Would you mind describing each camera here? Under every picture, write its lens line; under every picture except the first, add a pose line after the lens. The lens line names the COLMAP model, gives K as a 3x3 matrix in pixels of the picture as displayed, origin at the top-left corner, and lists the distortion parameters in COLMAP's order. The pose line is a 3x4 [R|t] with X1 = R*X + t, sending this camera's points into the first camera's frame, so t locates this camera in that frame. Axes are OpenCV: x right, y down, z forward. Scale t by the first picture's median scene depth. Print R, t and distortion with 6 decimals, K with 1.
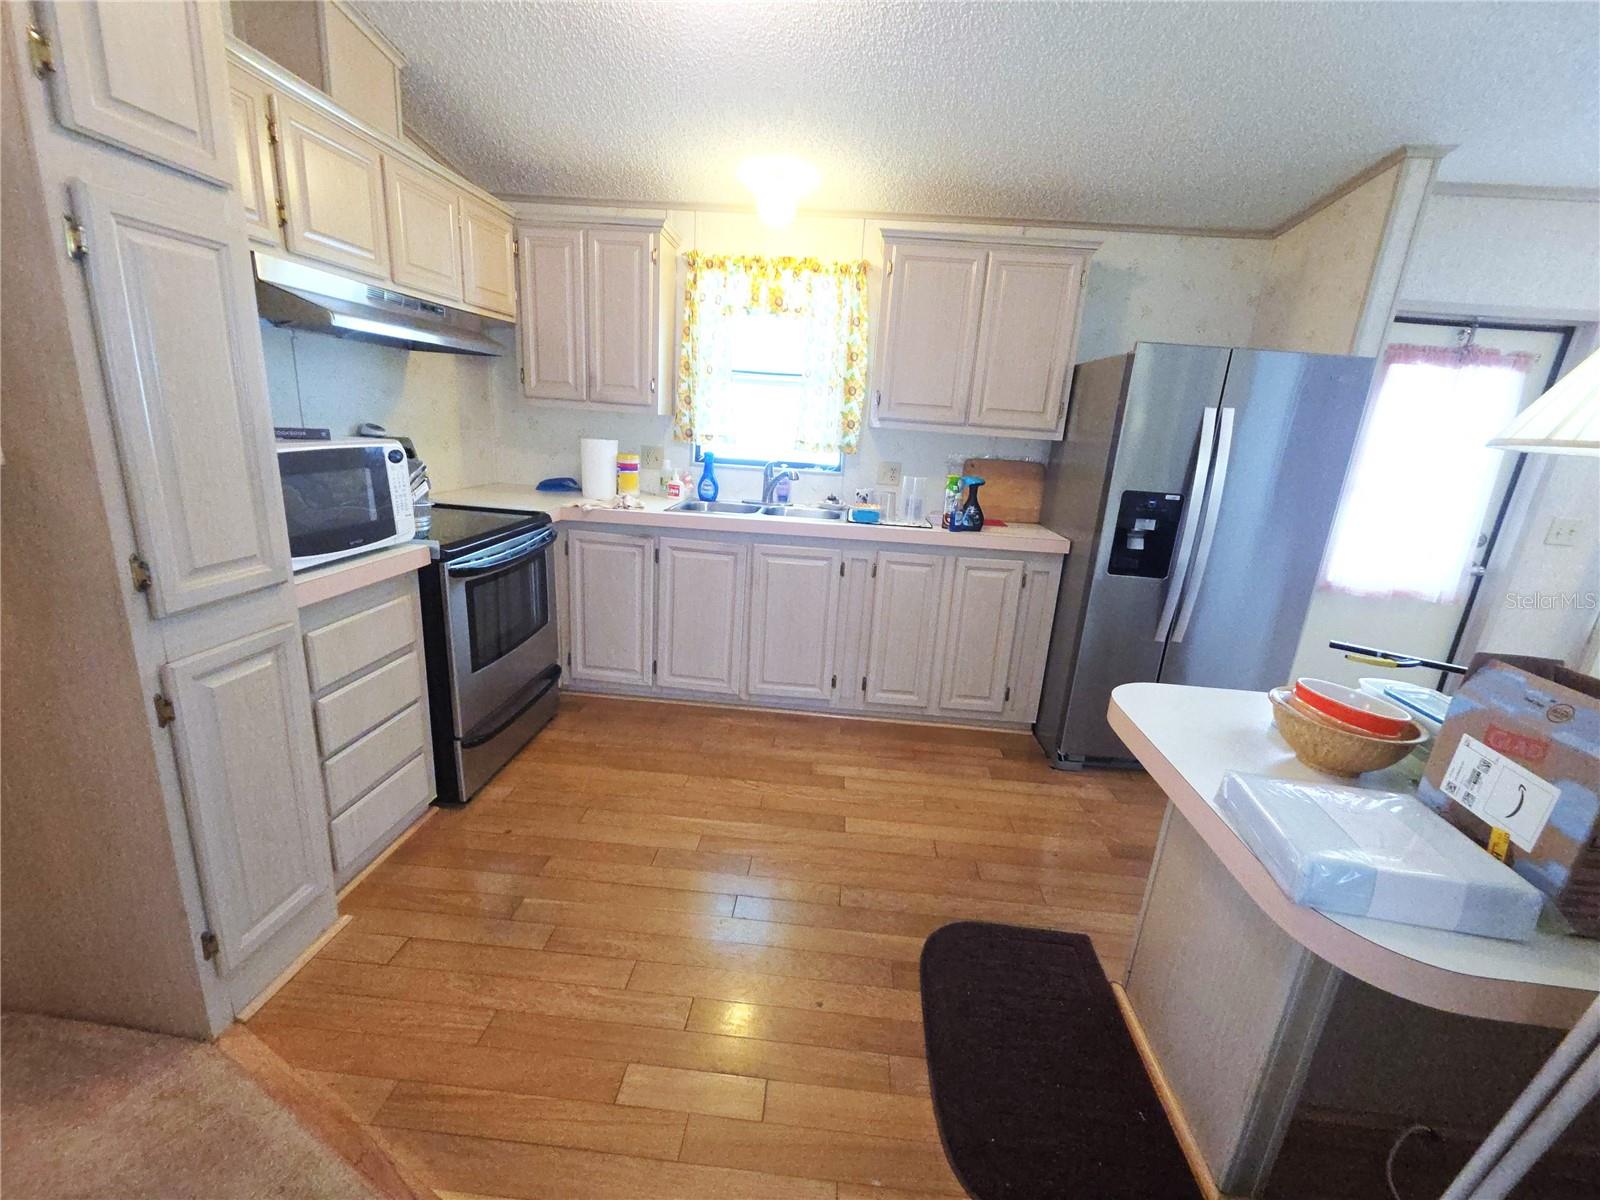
lens RADIAL K [[662.5, 0, 806.6], [0, 662.5, 600.6], [0, 0, 1]] dist [-0.005421, 0.000234]
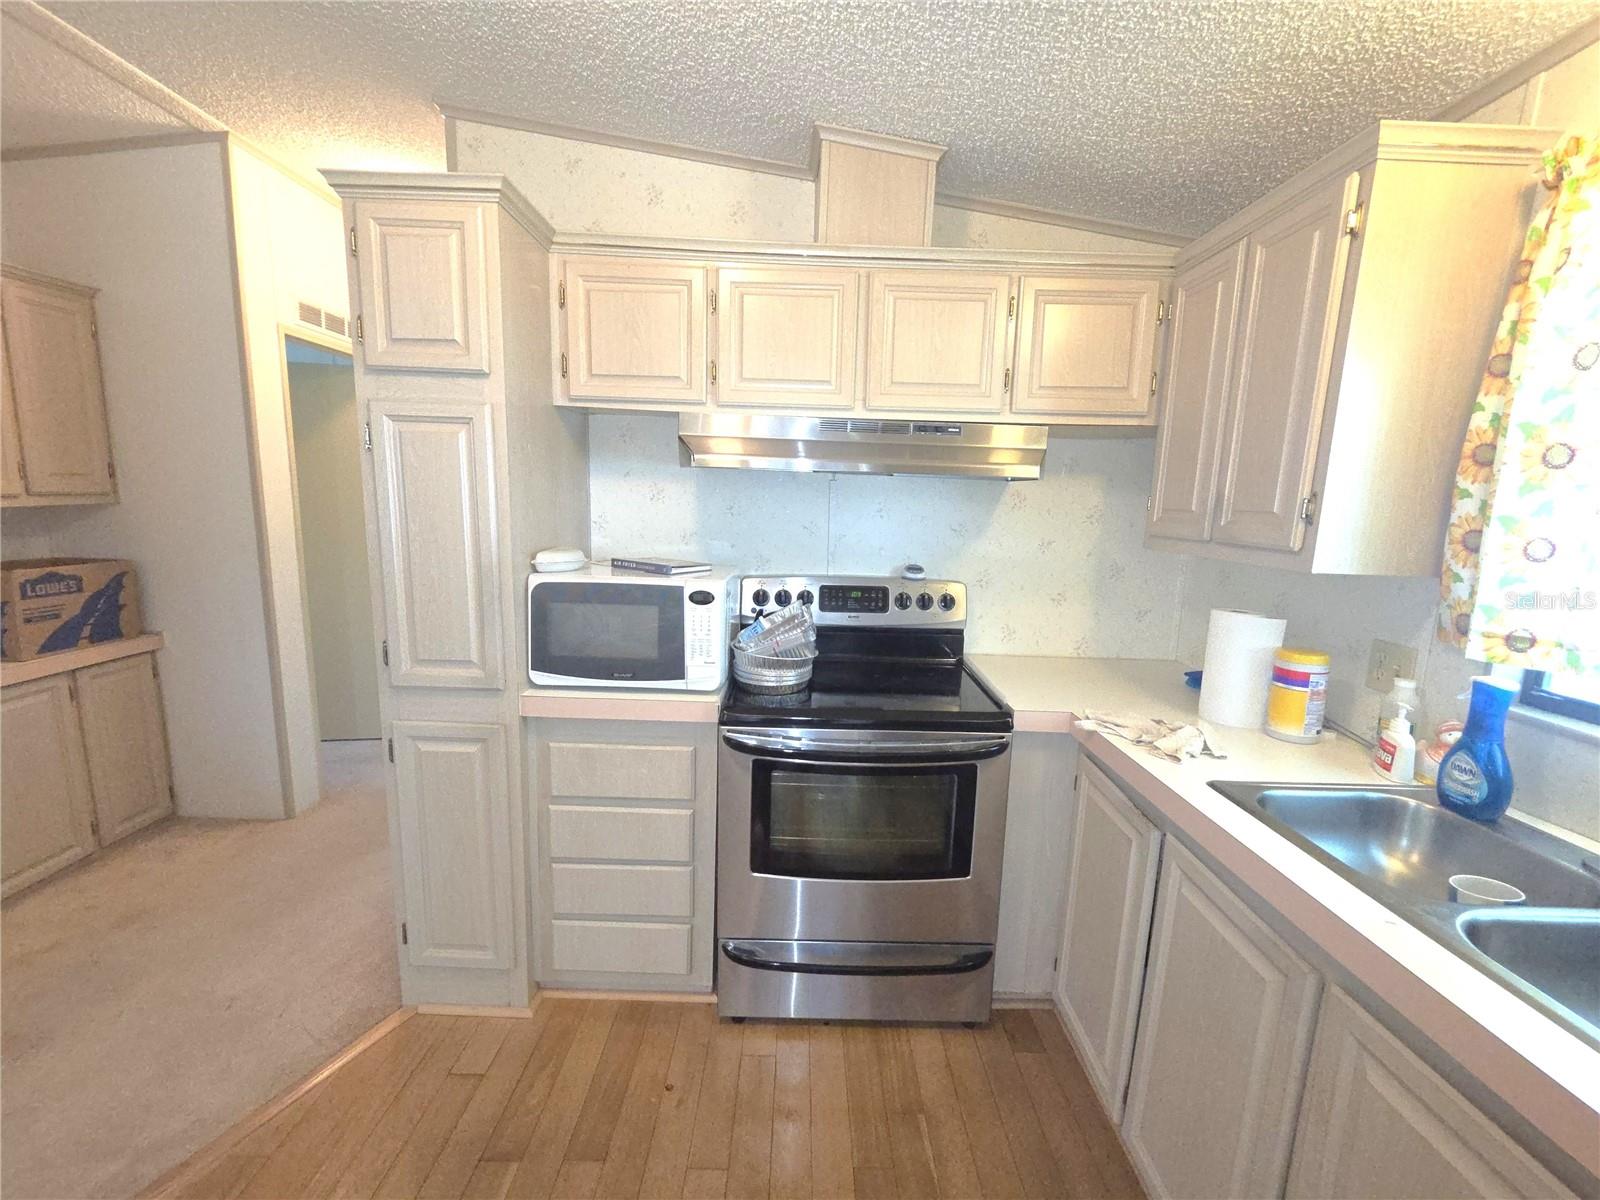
lens RADIAL K [[662.5, 0, 803.7], [0, 662.5, 604.0], [0, 0, 1]] dist [-0.005421, 0.000234]
pose [[0.076096, 0.095155, -0.992550, 0.193653], [-0.292361, 0.953814, 0.069027, -0.205313], [0.953276, 0.284930, 0.100401, 0.682318]]
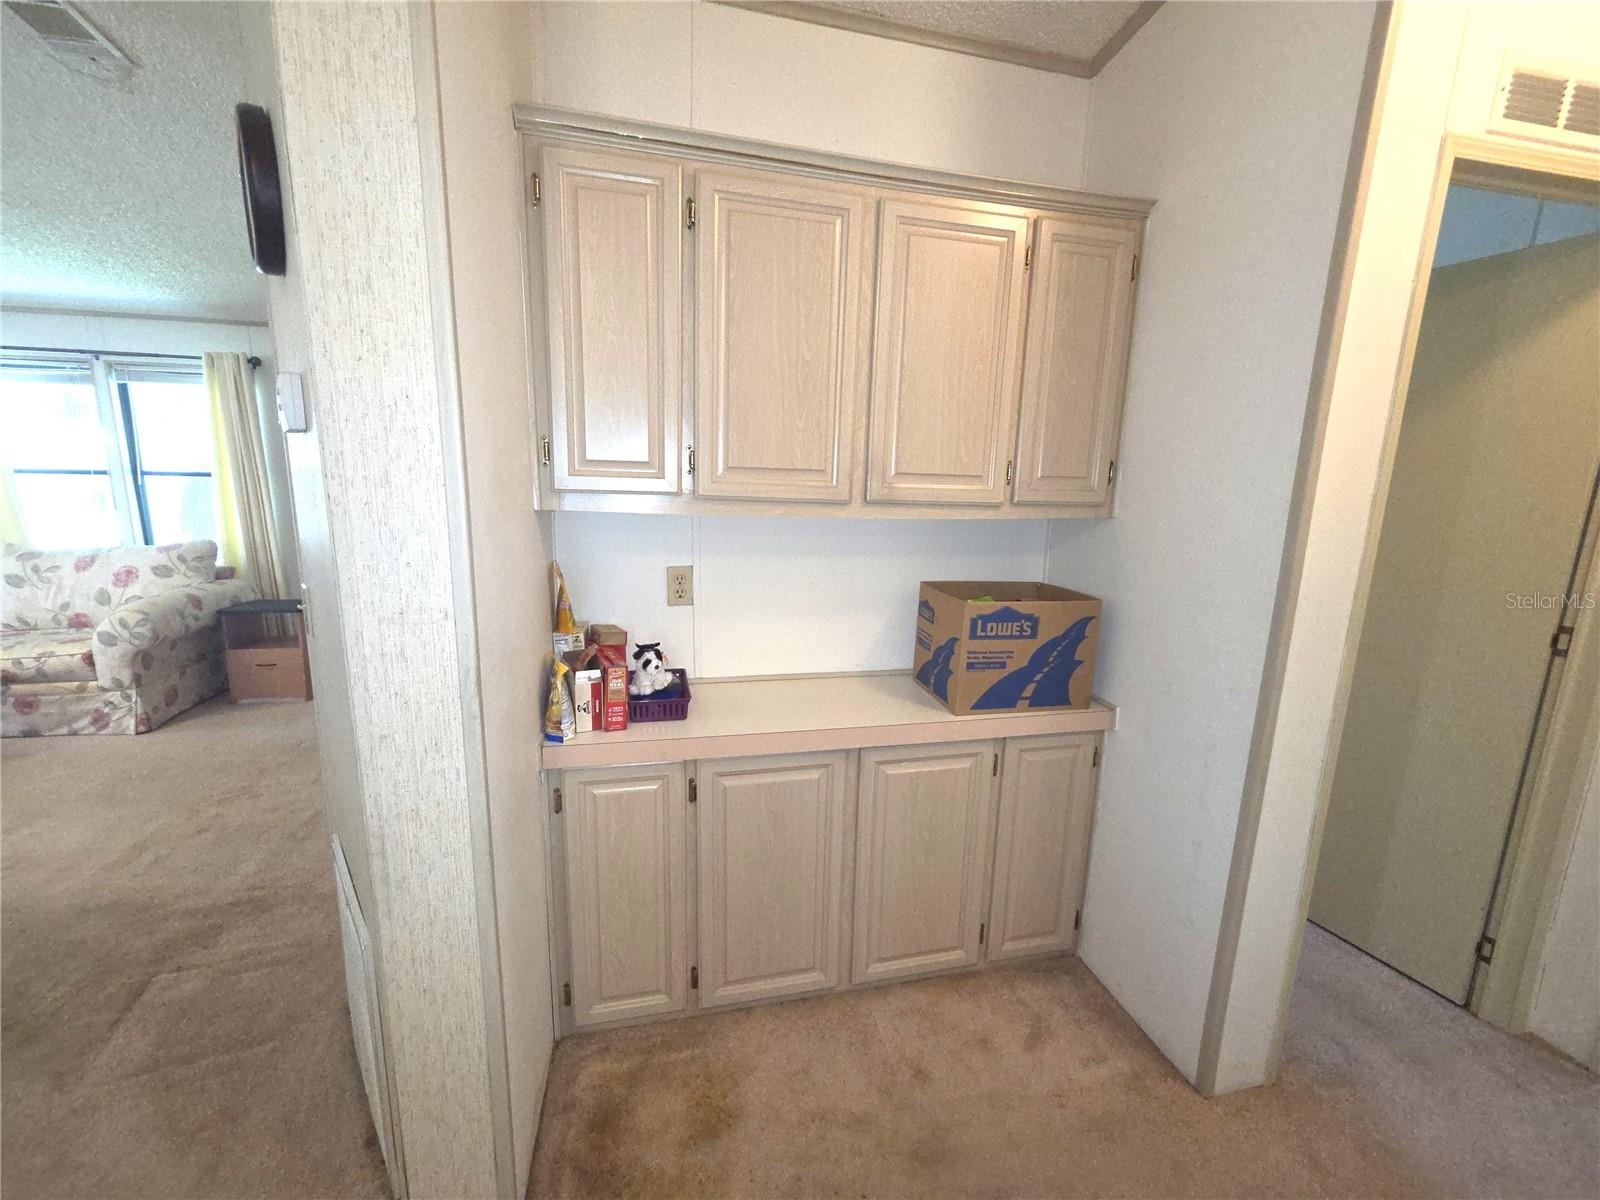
lens RADIAL K [[662.5, 0, 802.9], [0, 662.5, 599.8], [0, 0, 1]] dist [-0.005421, 0.000234]
pose [[-0.952162, -0.035502, -0.303524, -0.322326], [-0.165960, 0.894071, 0.416045, -0.143401], [0.256602, 0.446515, -0.857193, 0.337256]]
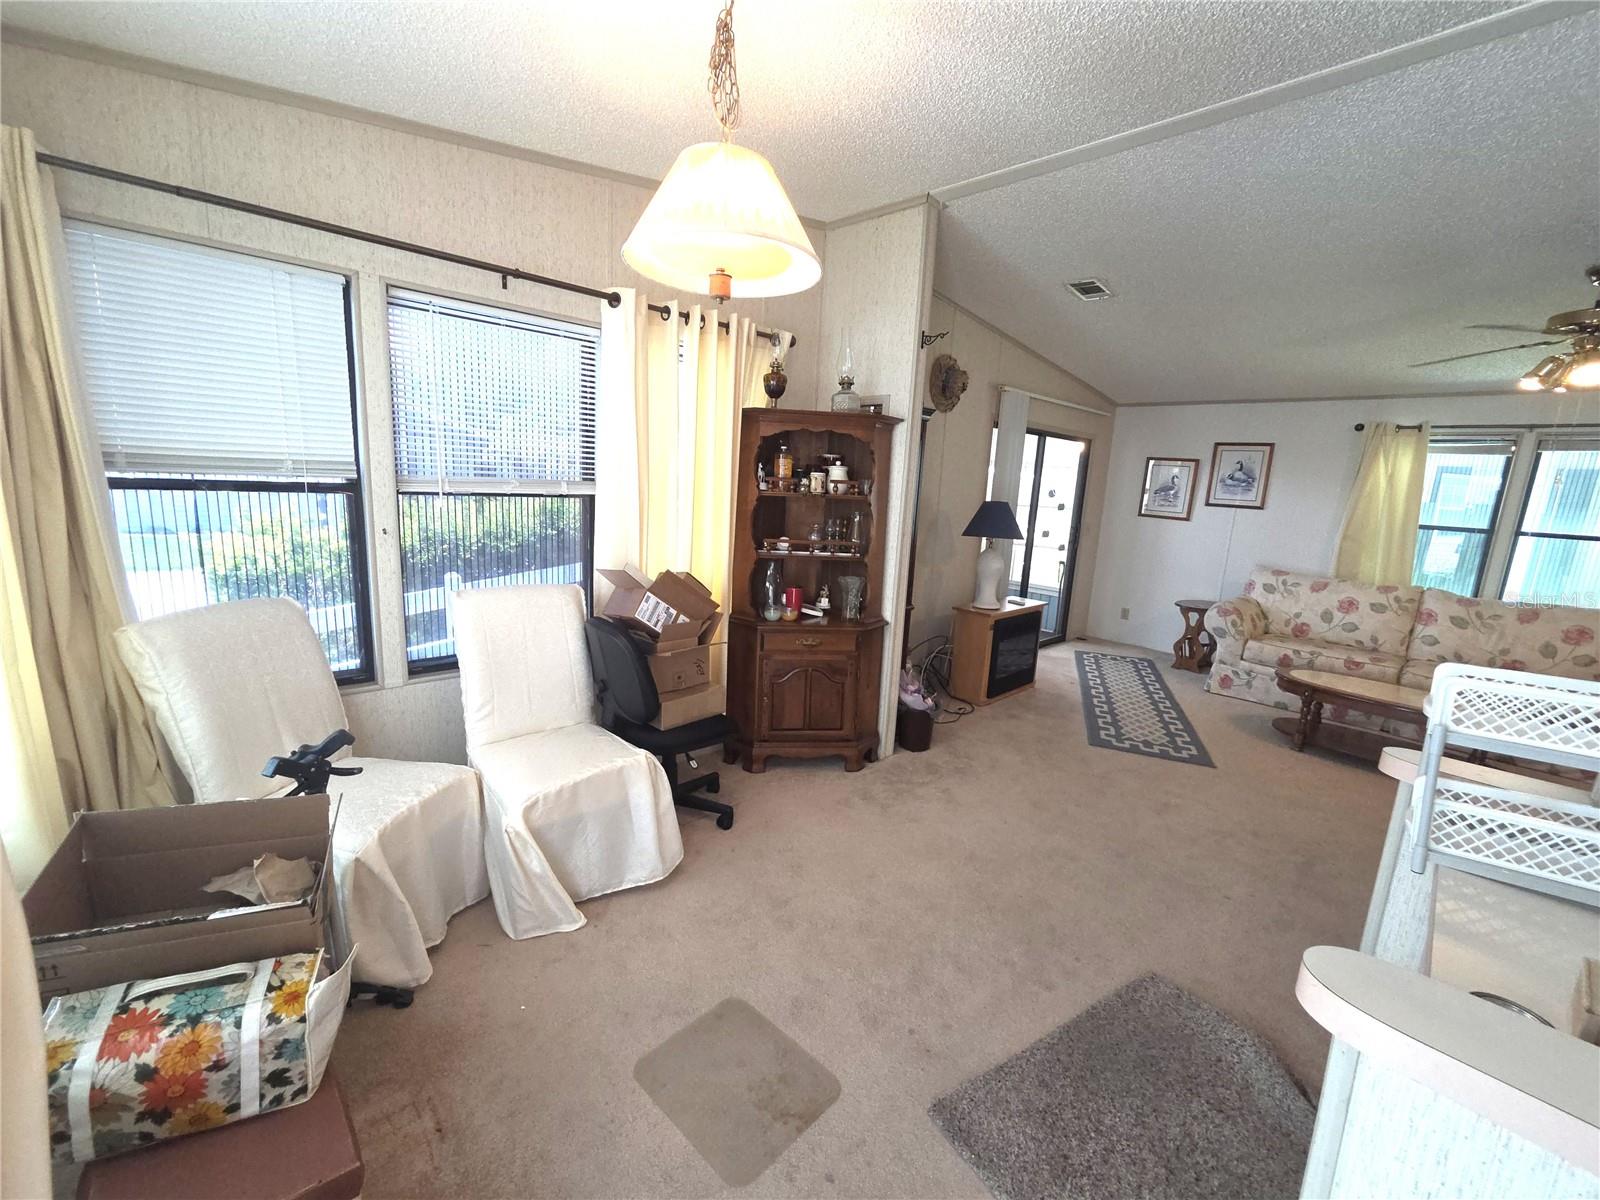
lens RADIAL K [[662.5, 0, 804.4], [0, 662.5, 601.3], [0, 0, 1]] dist [-0.005421, 0.000234]
pose [[-0.743654, -0.231877, 0.627066, 0.898366], [0.075913, 0.902577, 0.423784, -0.194405], [-0.664241, 0.362751, -0.653602, 0.806255]]
